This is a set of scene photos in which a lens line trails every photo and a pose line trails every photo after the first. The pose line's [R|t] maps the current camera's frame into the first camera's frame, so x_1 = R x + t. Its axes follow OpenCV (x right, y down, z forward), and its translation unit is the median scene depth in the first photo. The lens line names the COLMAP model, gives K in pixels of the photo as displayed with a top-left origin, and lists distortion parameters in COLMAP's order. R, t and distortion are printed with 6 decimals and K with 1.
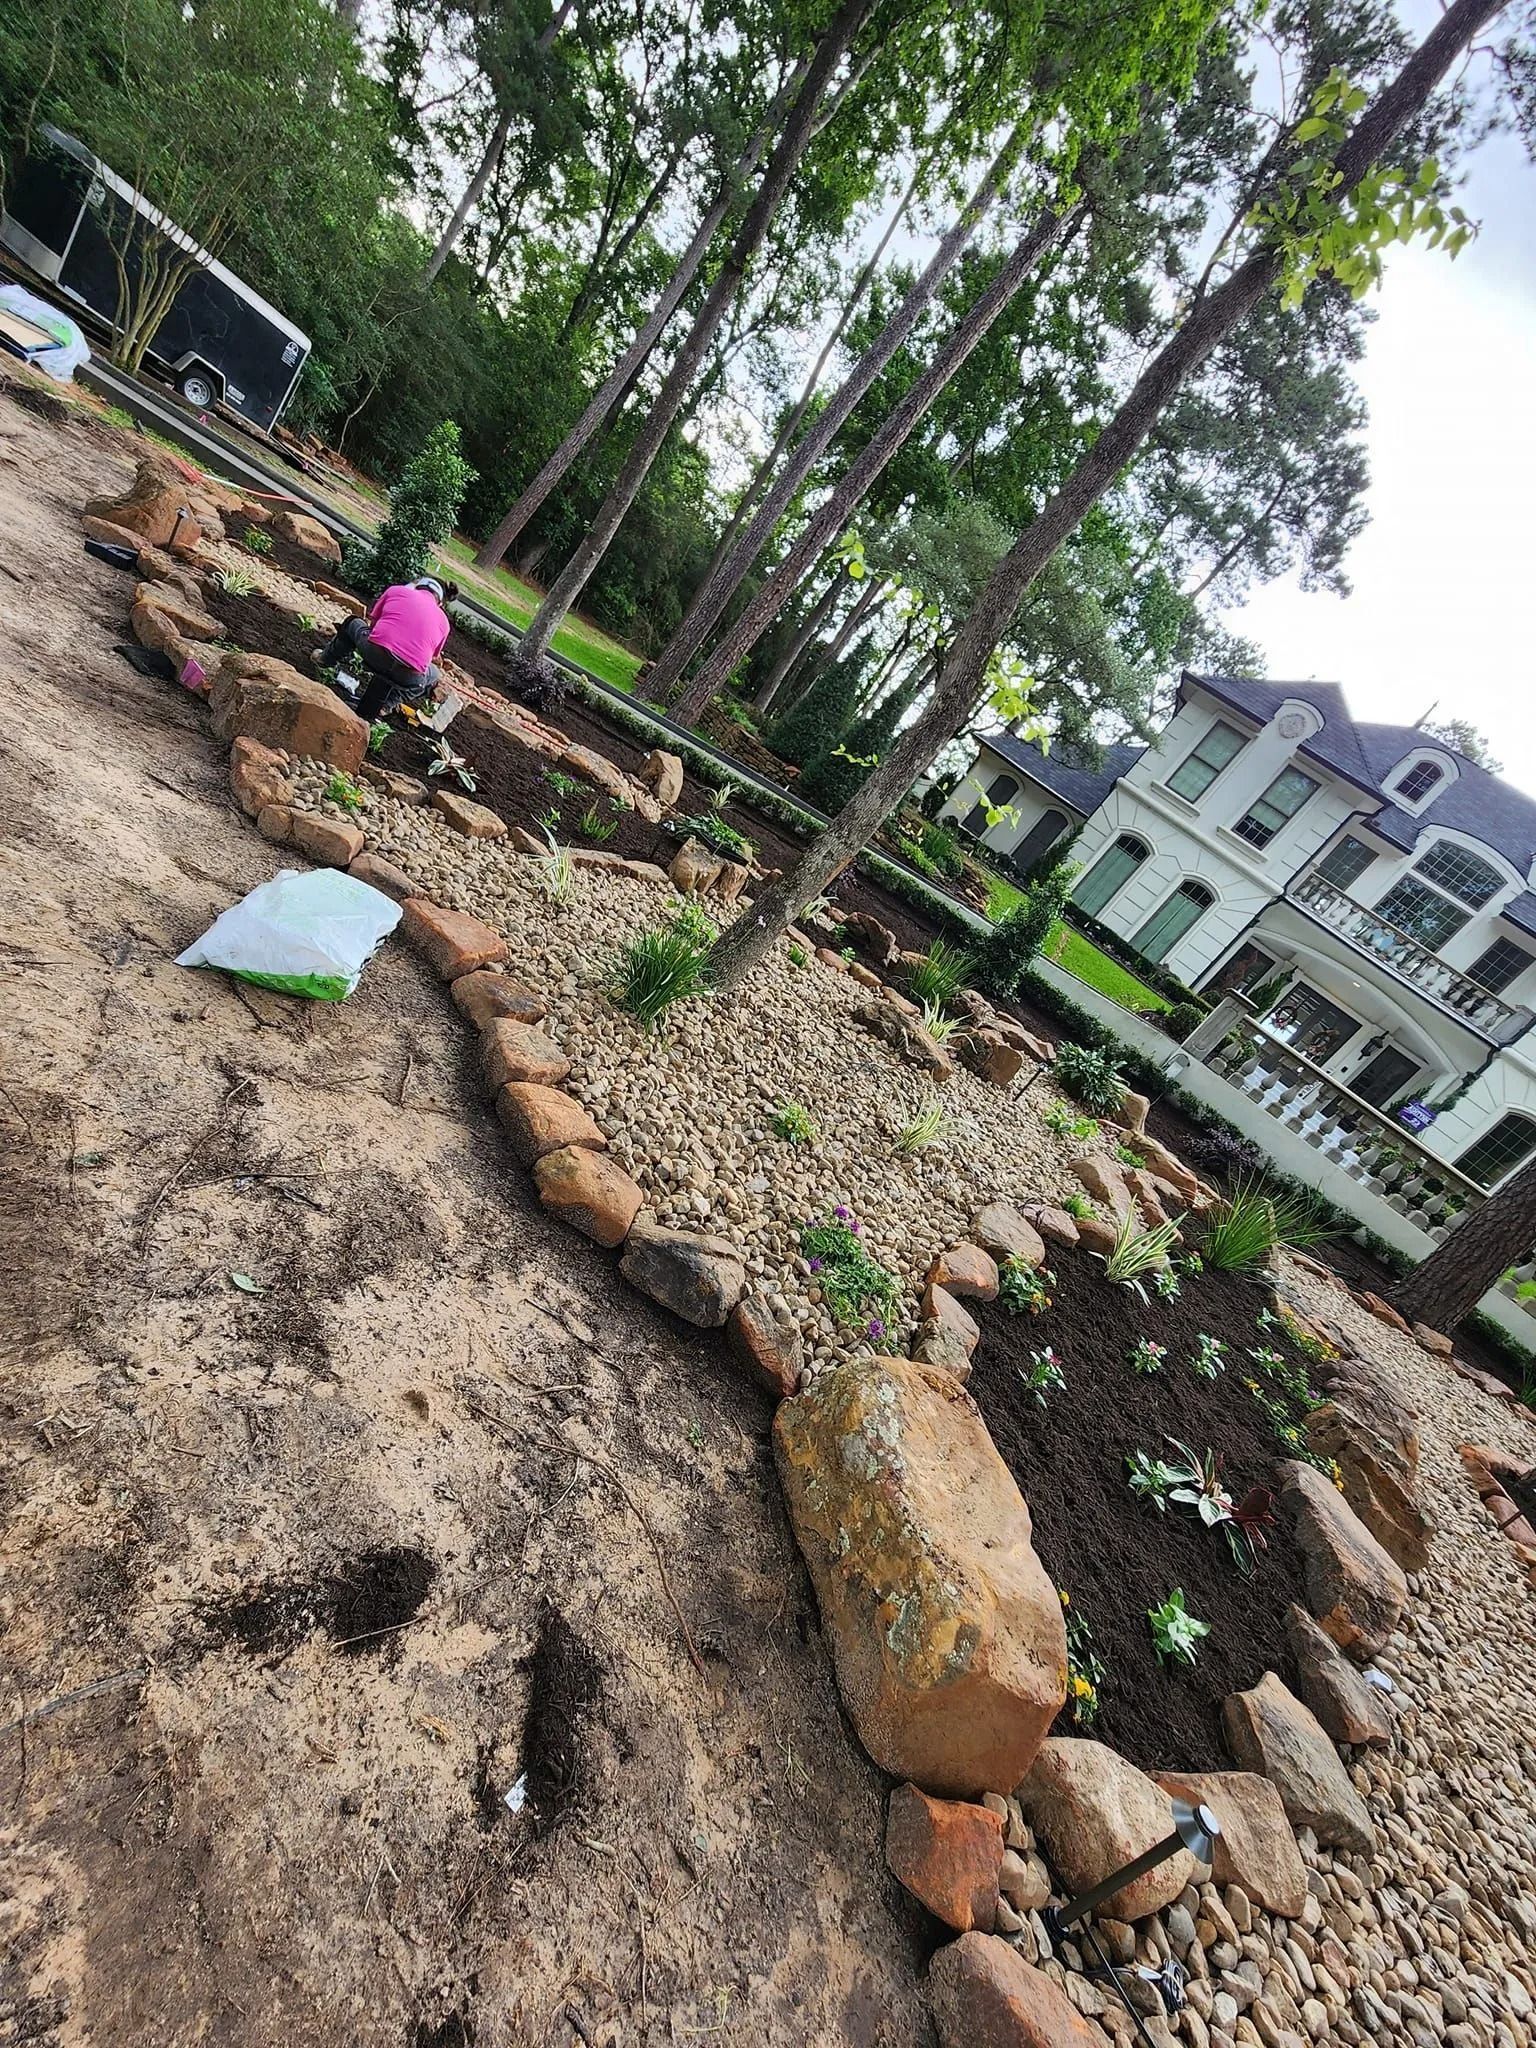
lens RADIAL K [[1398.2, 0, 768.0], [0, 1398.2, 1024.0], [0, 0, 1]] dist [0.031129, -0.031914]
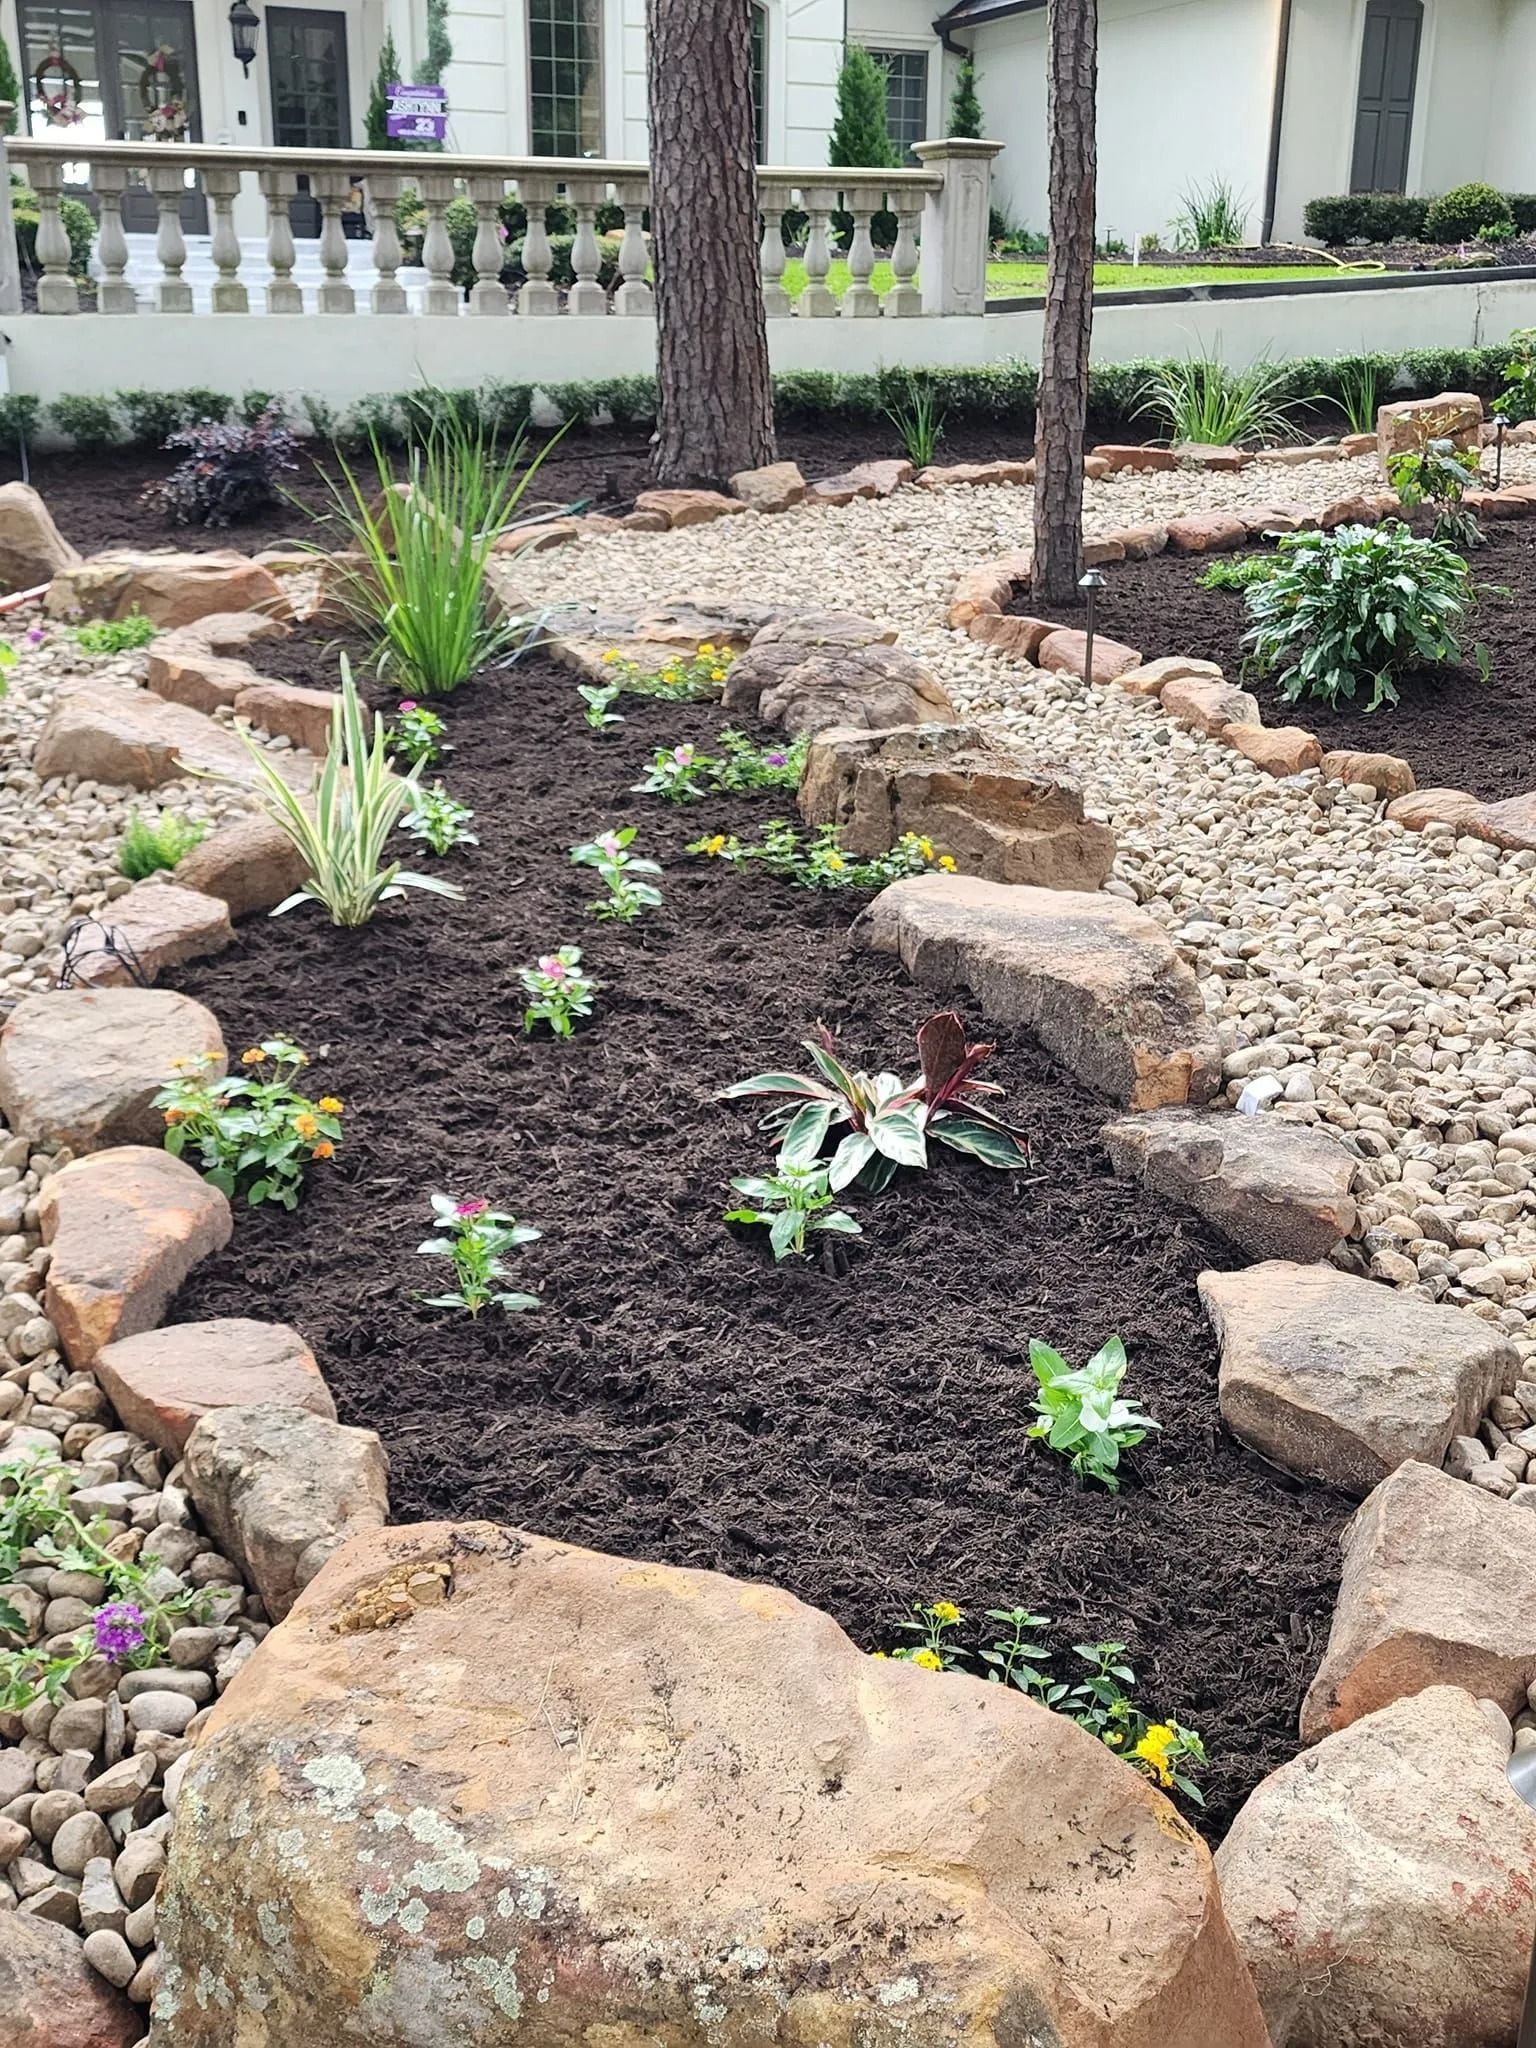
lens RADIAL K [[1995.5, 0, 768.0], [0, 1995.5, 1024.0], [0, 0, 1]] dist [0.075672, -0.105111]
pose [[0.548102, -0.759762, 0.349781, 0.089085], [0.559604, 0.643910, 0.521750, -0.026466], [-0.621633, -0.090233, 0.778094, 0.485872]]
